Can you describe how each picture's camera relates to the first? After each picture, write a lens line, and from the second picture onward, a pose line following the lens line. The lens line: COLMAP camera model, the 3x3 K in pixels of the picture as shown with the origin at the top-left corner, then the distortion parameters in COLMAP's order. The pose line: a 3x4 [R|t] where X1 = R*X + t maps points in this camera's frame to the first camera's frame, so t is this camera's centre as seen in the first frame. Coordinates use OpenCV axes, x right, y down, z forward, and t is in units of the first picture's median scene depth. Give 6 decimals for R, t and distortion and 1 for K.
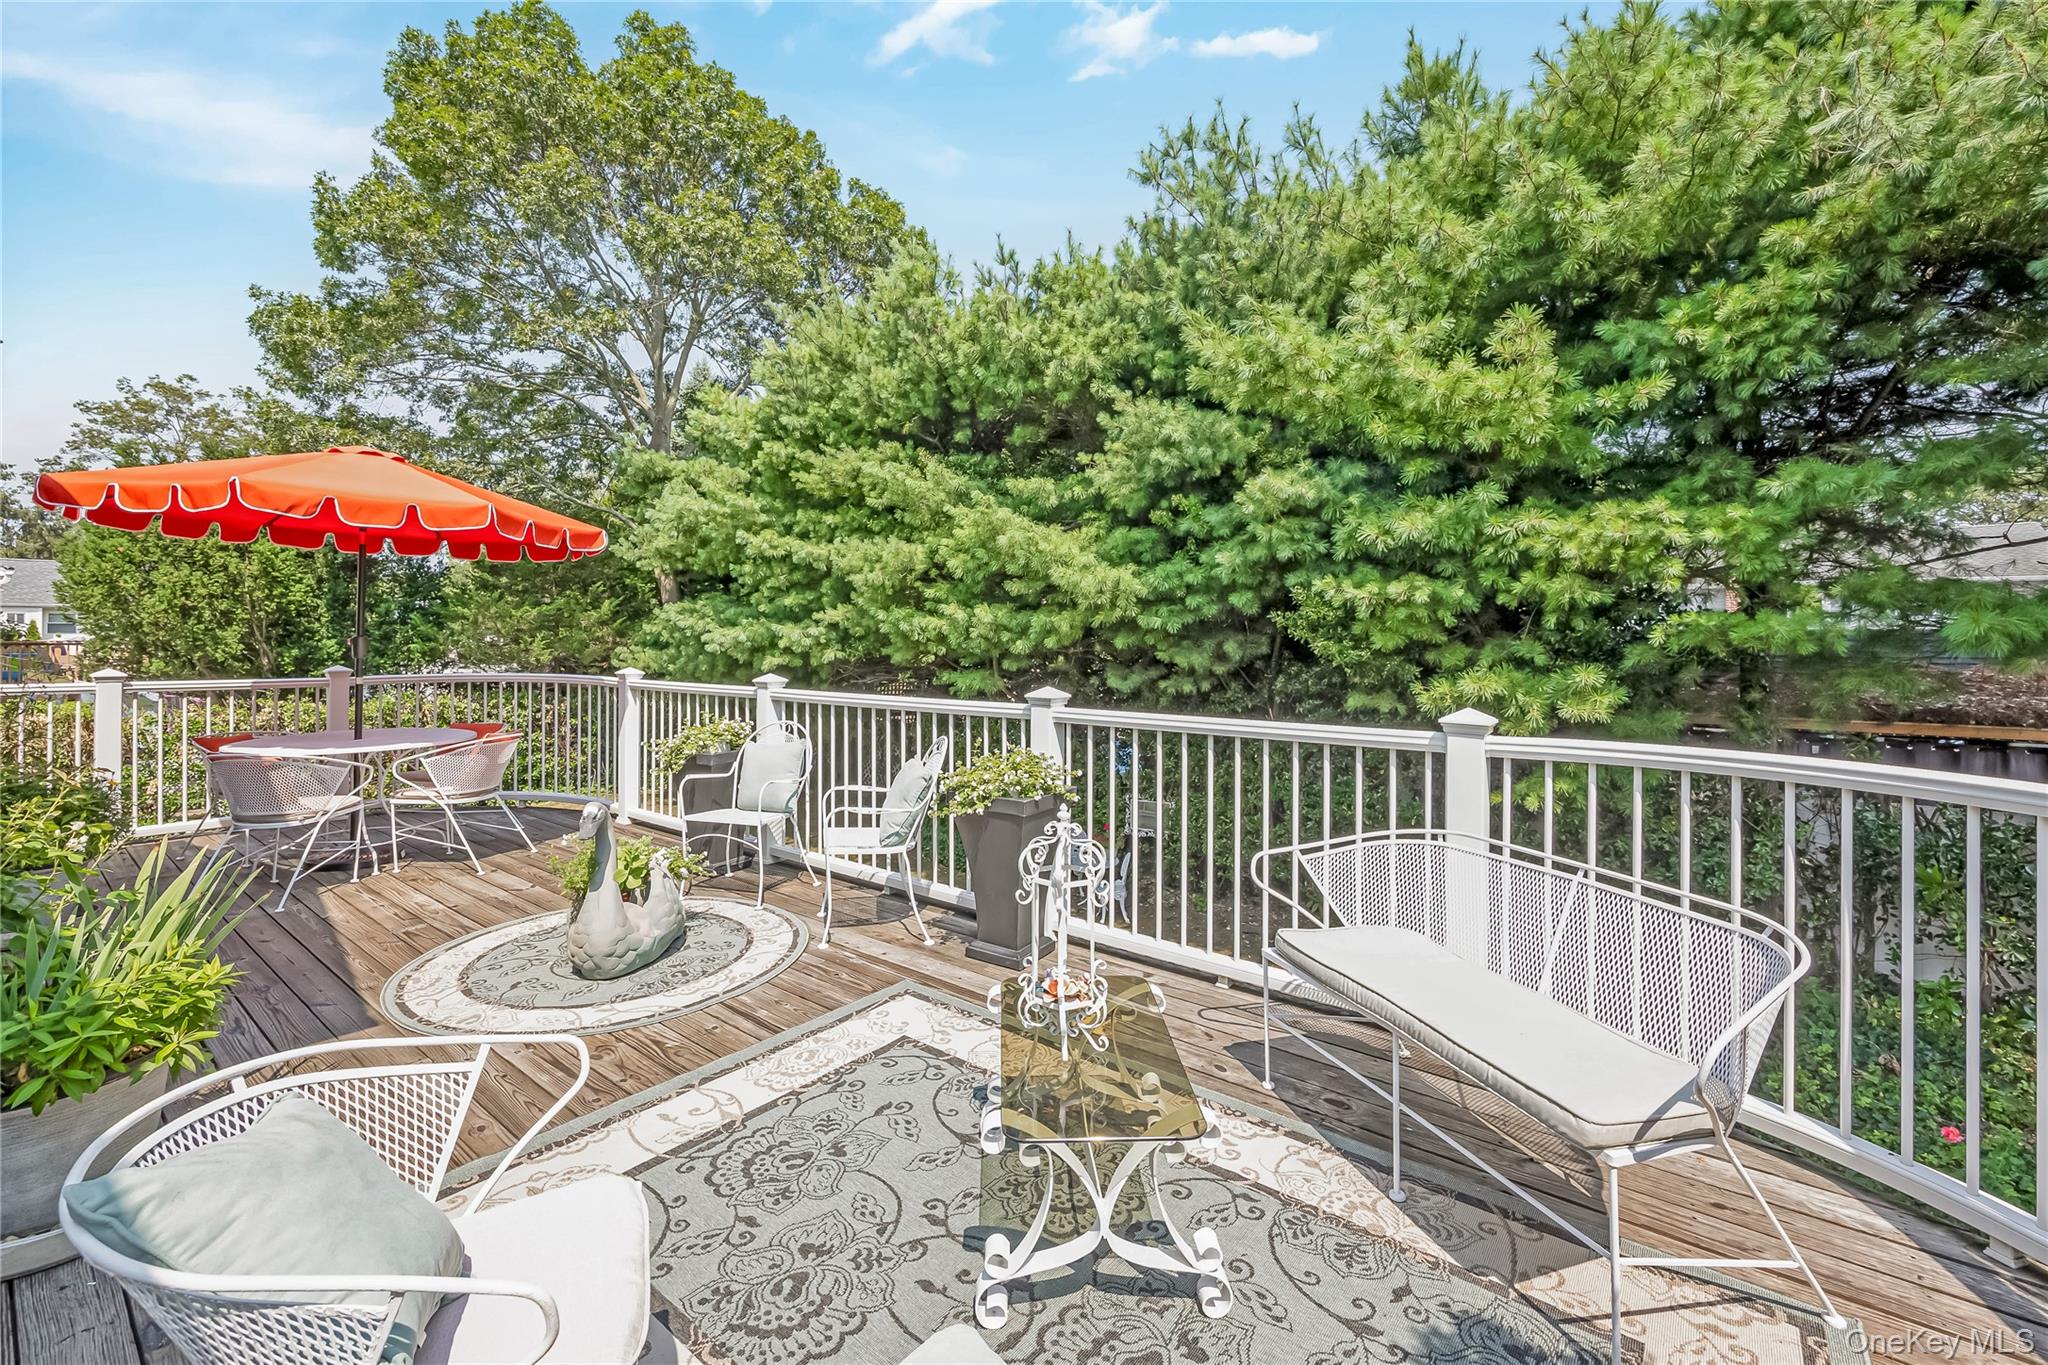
lens RADIAL K [[835.5, 0, 1026.4], [0, 835.5, 651.1], [0, 0, 1]] dist [0.000694, 0.000287]
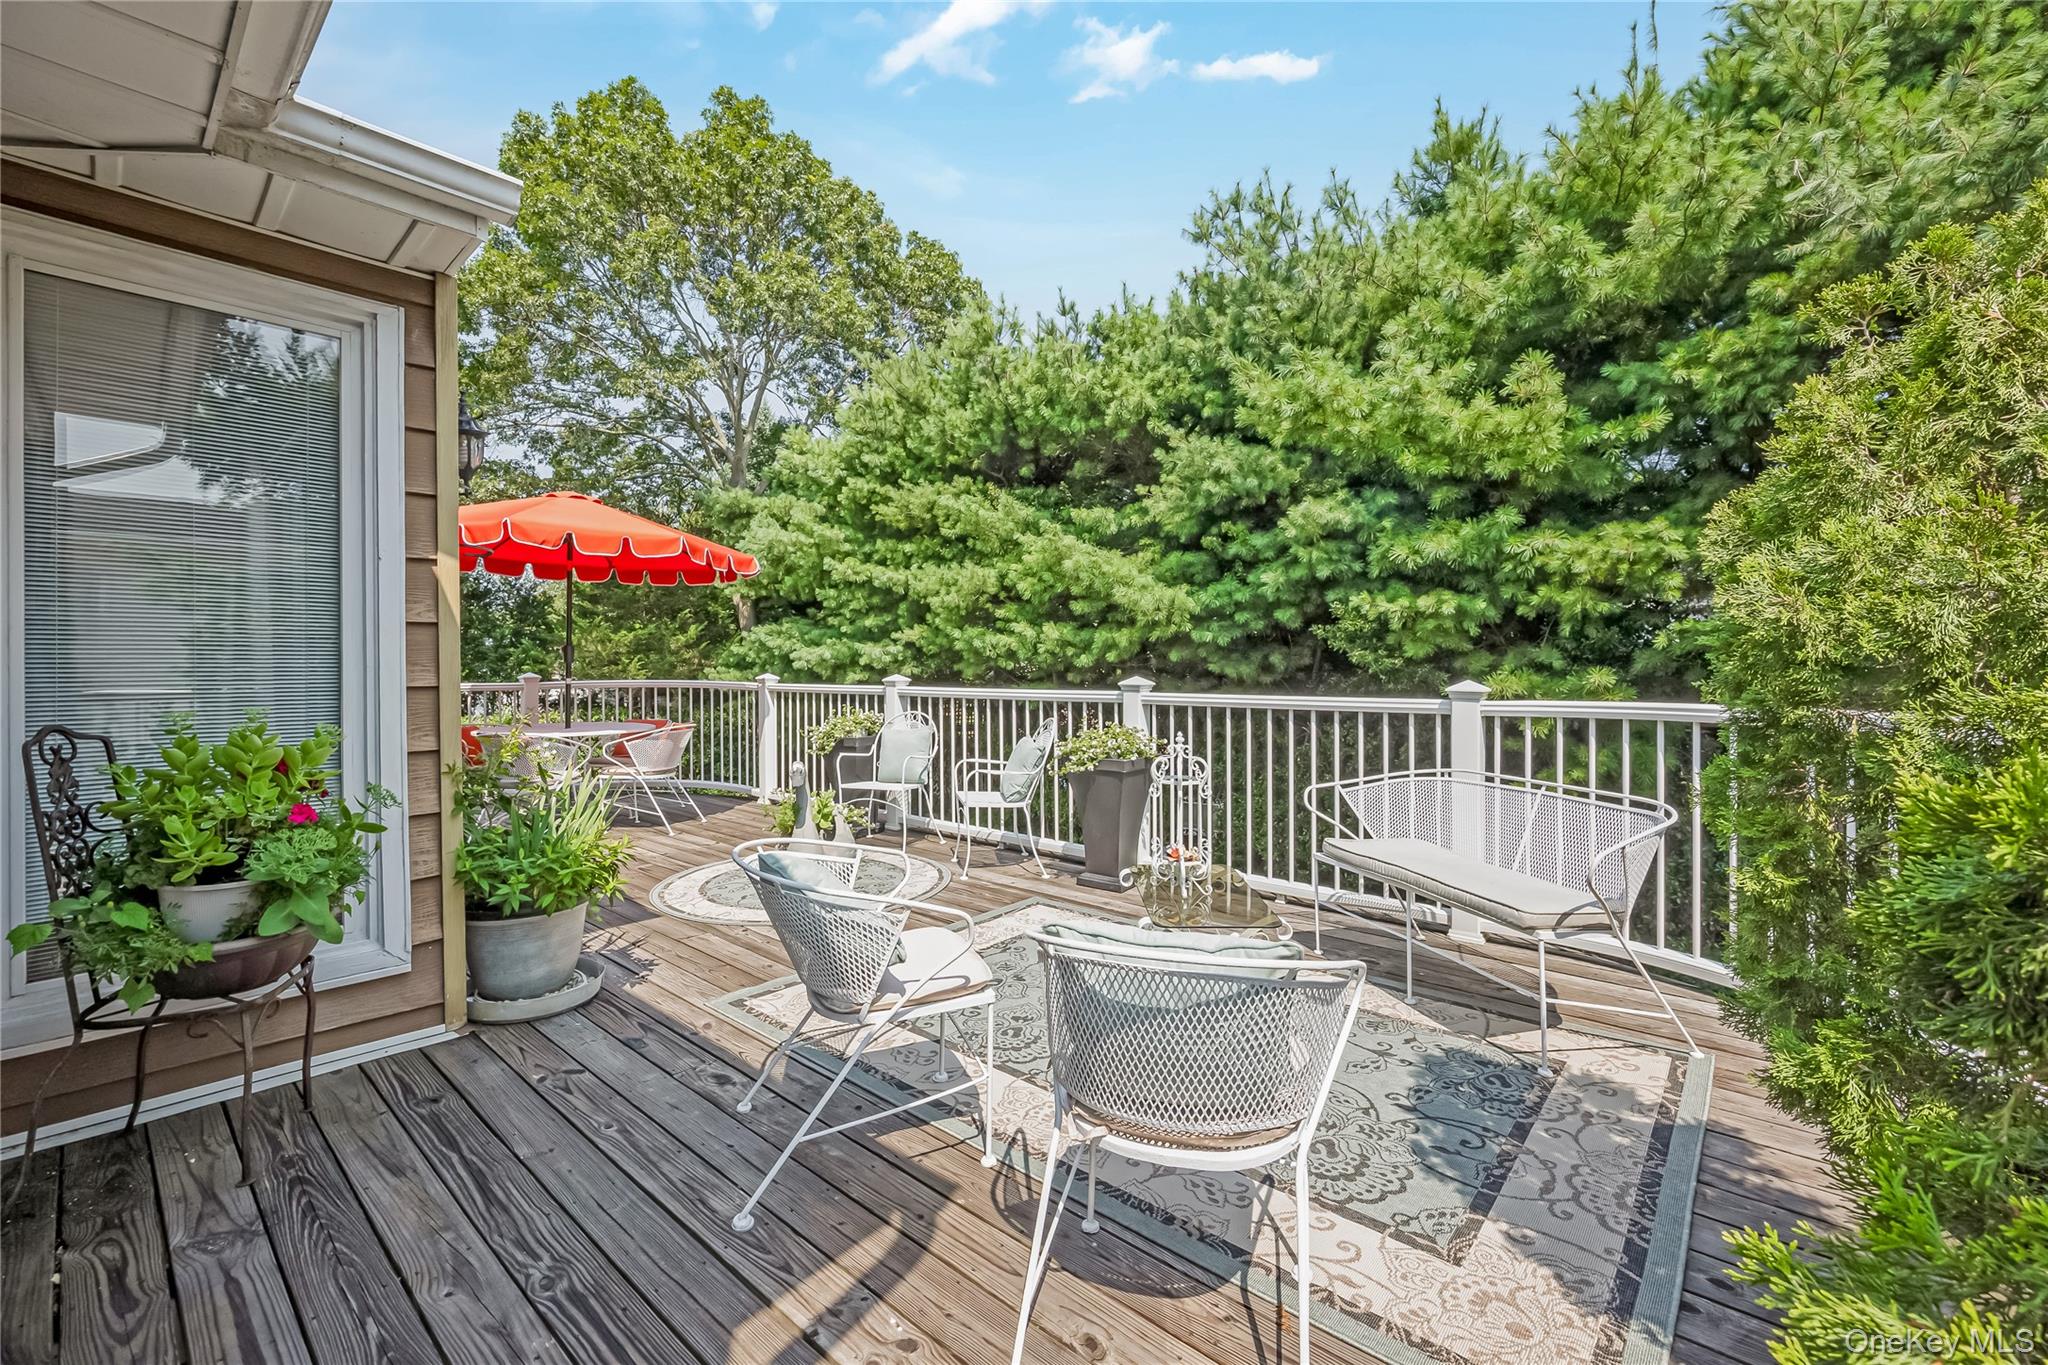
lens RADIAL K [[823.3, 0, 1032.2], [0, 823.3, 680.9], [0, 0, 1]] dist [-0.001102, -0.000529]
pose [[0.999212, -0.006073, -0.039228, -0.040539], [0.006247, 0.999971, 0.004303, 0.021215], [0.039200, -0.004544, 0.999221, -0.119419]]
